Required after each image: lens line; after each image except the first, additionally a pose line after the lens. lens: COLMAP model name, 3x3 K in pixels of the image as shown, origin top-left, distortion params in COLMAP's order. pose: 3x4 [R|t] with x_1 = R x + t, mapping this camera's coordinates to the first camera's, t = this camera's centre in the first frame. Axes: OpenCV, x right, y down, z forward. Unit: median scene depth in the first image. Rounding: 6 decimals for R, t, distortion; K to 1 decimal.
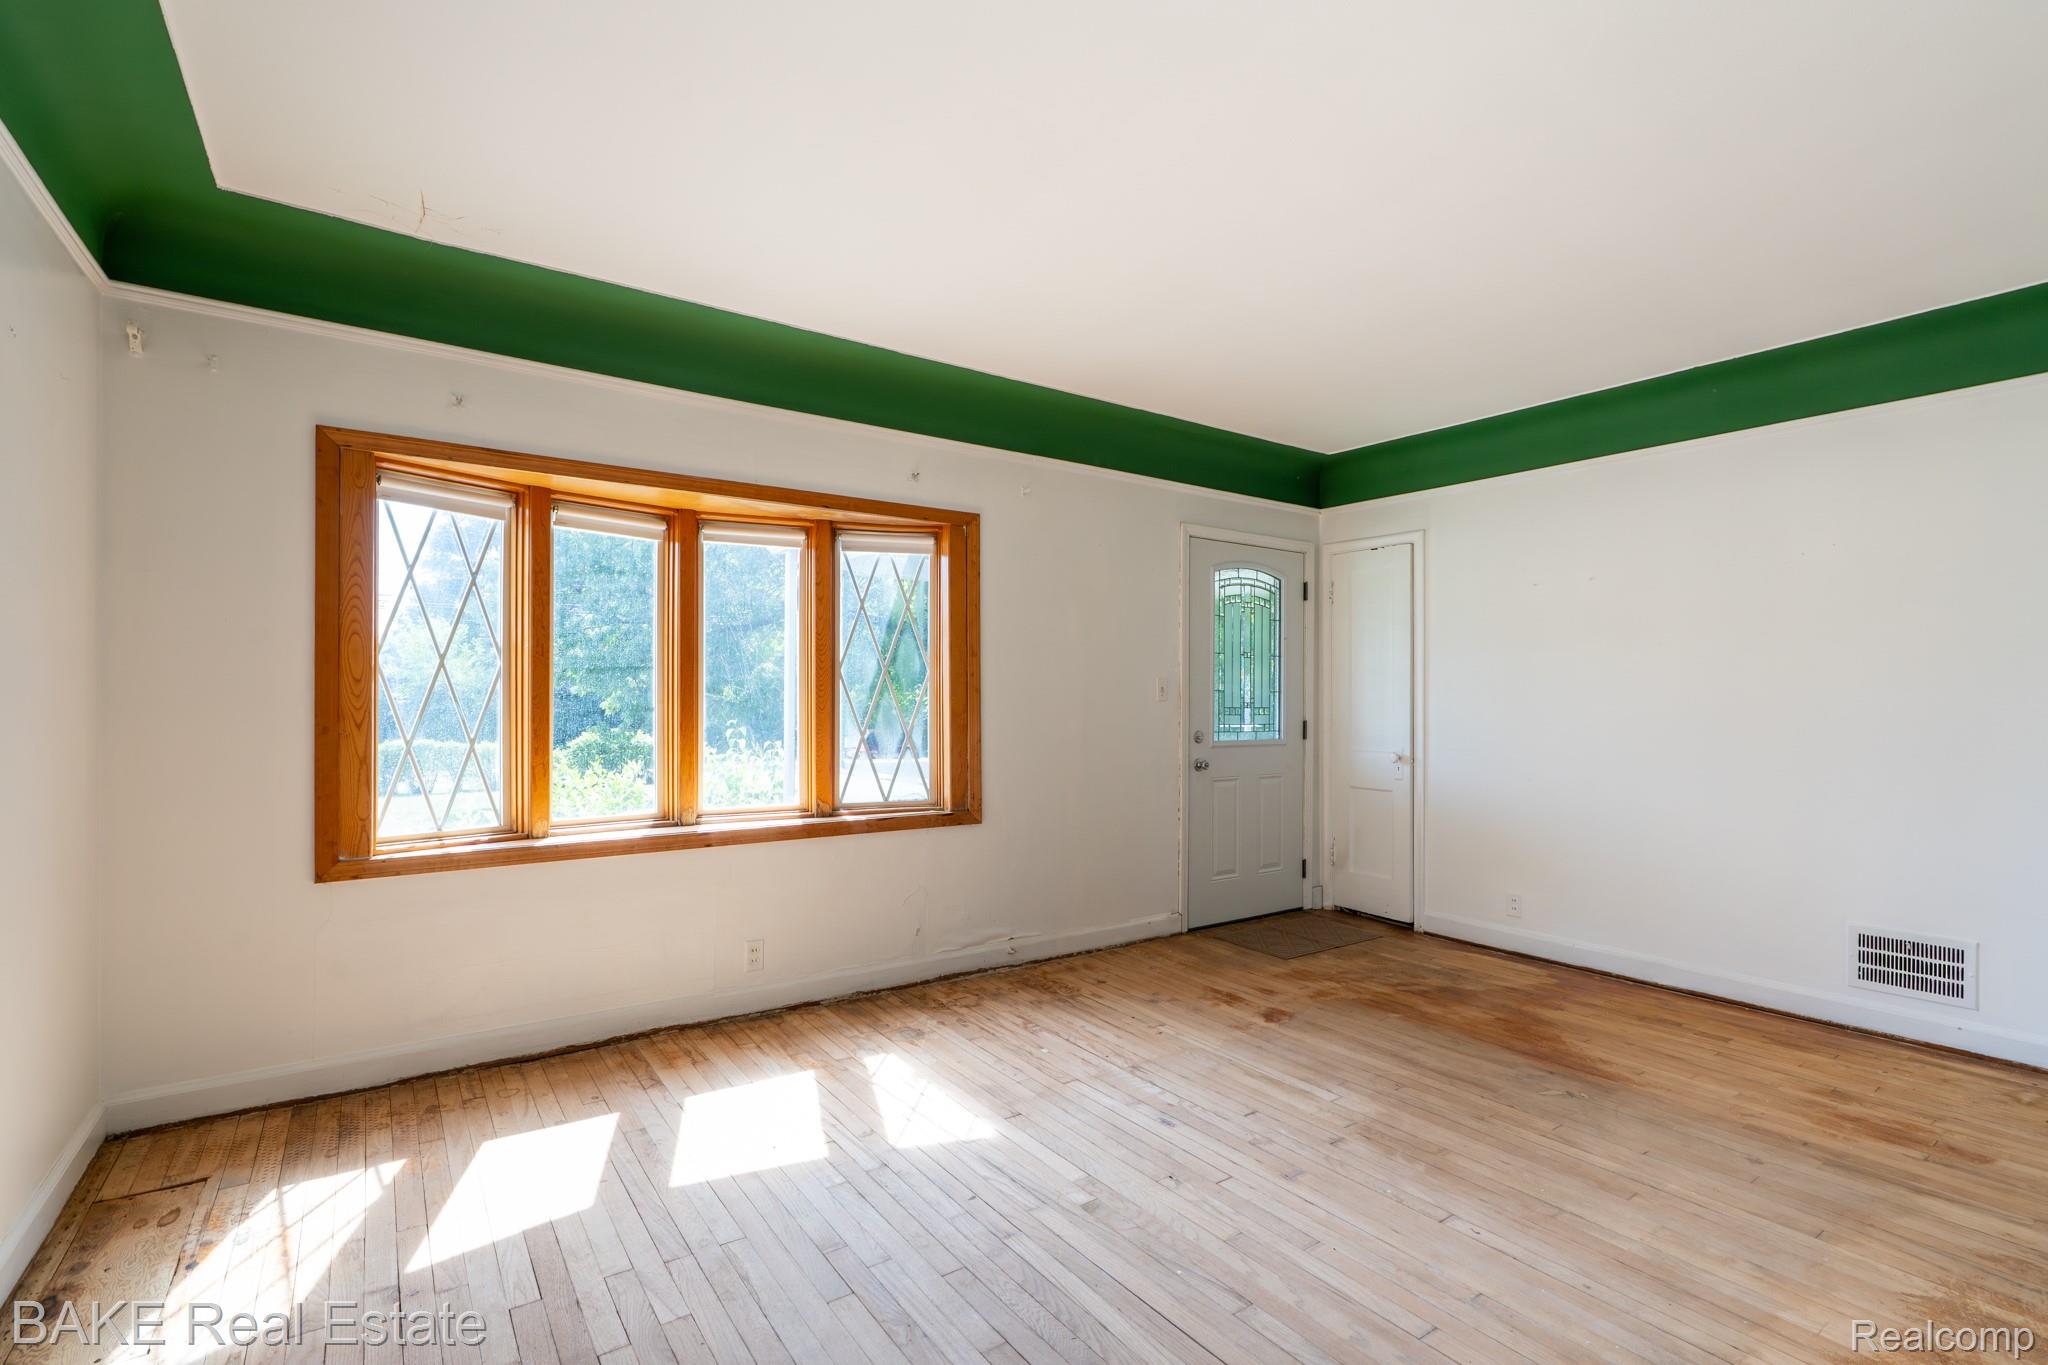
lens RADIAL K [[945.7, 0, 1019.4], [0, 945.7, 691.6], [0, 0, 1]] dist [-0.002993, -0.000193]
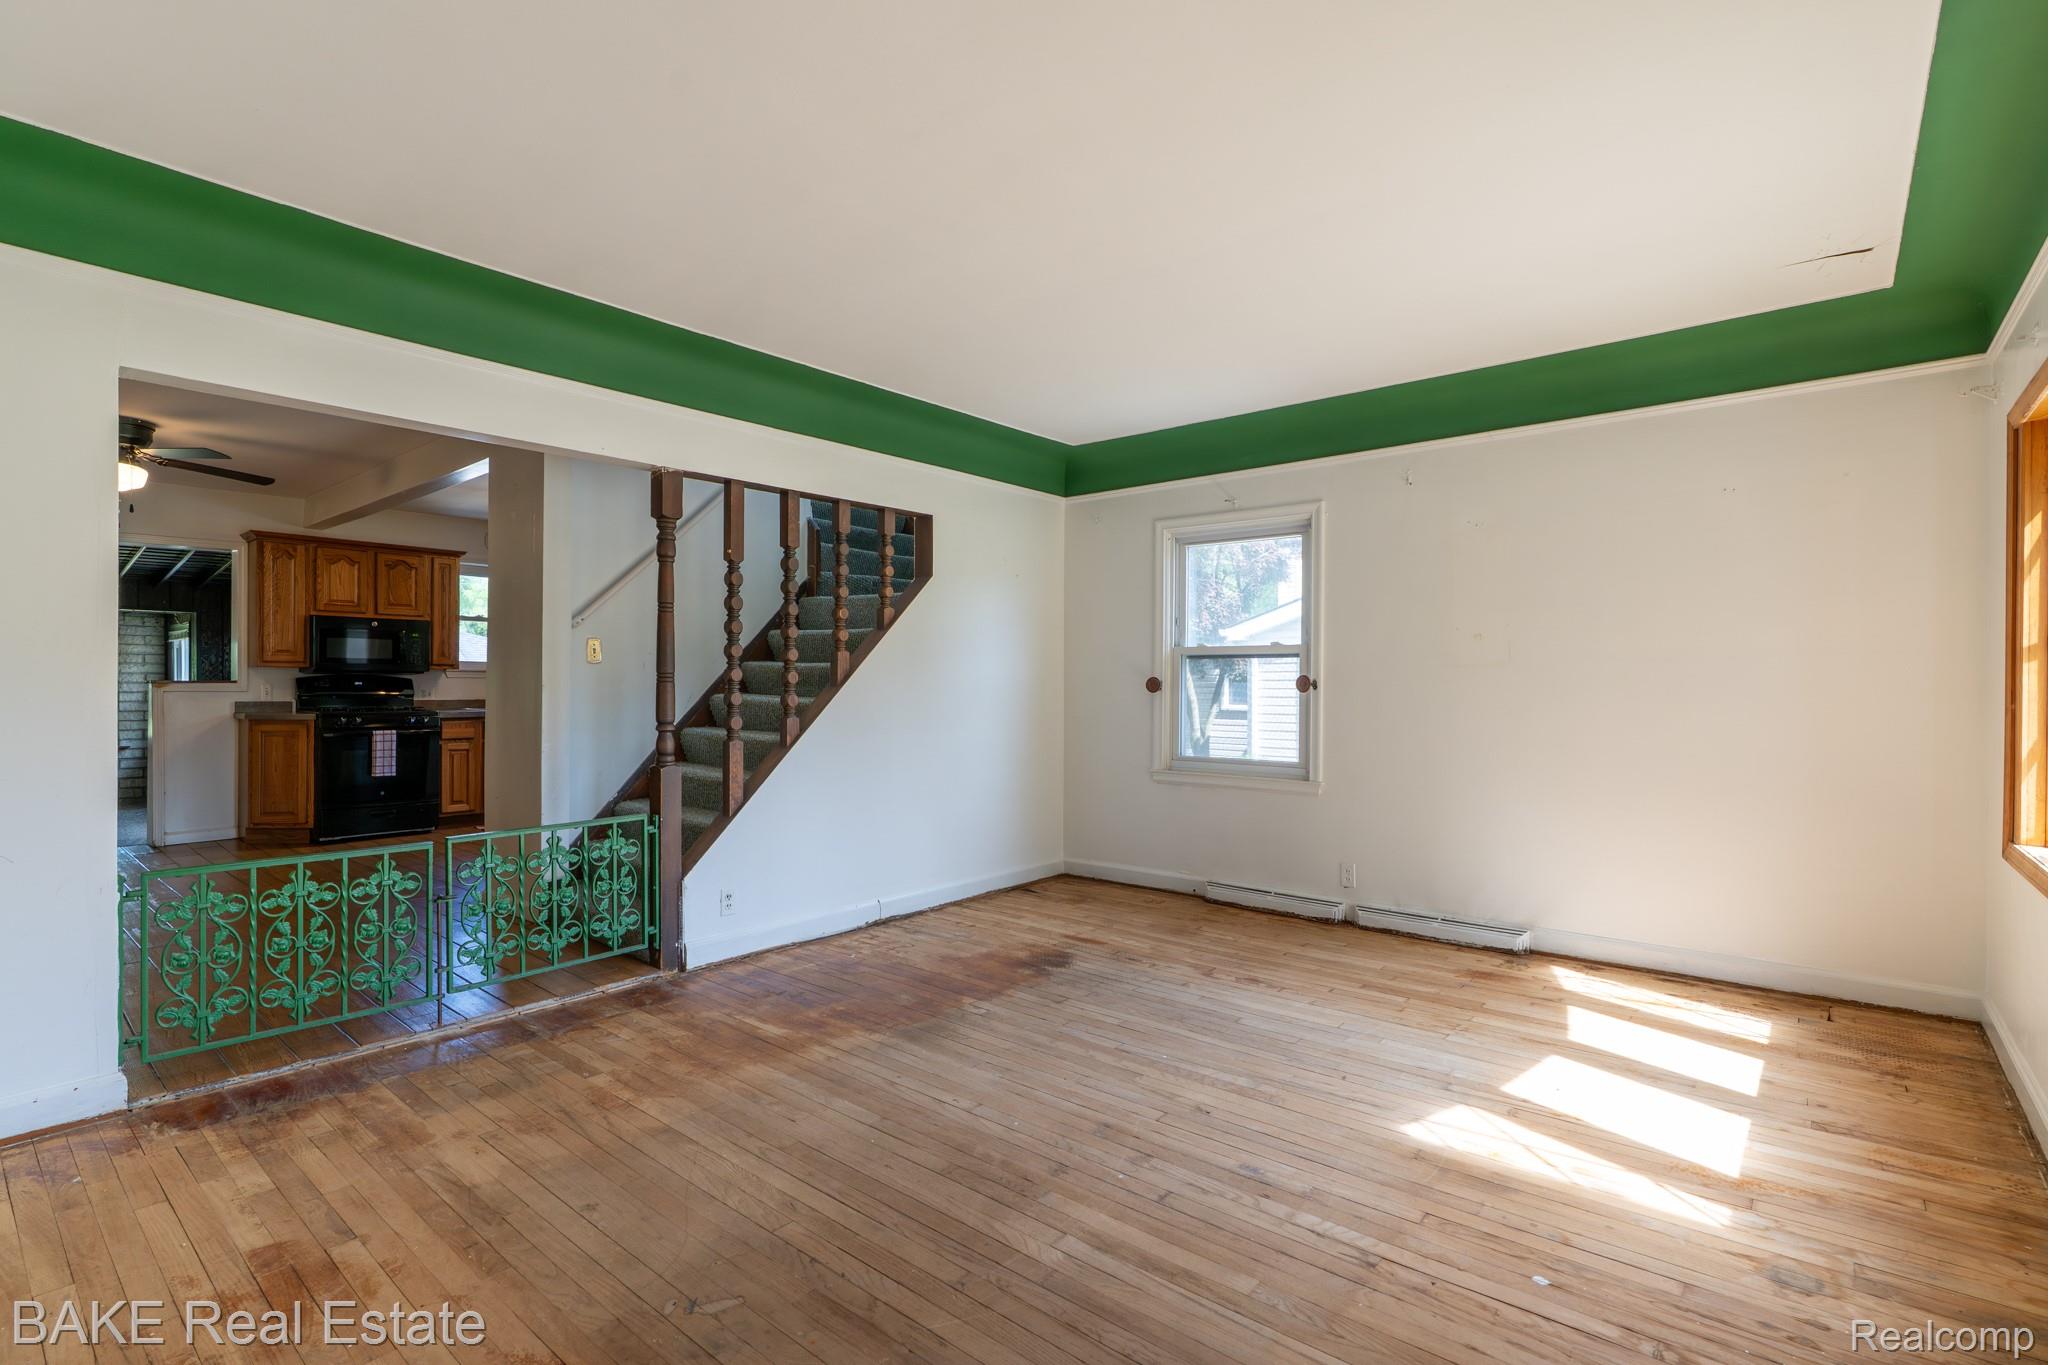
lens RADIAL K [[945.7, 0, 1019.4], [0, 945.7, 691.6], [0, 0, 1]] dist [-0.002993, -0.000193]
pose [[-0.965895, -0.005987, -0.258865, 0.592182], [-0.005651, 0.999982, -0.002042, 0.031508], [0.258873, -0.000510, -0.965911, 1.804341]]
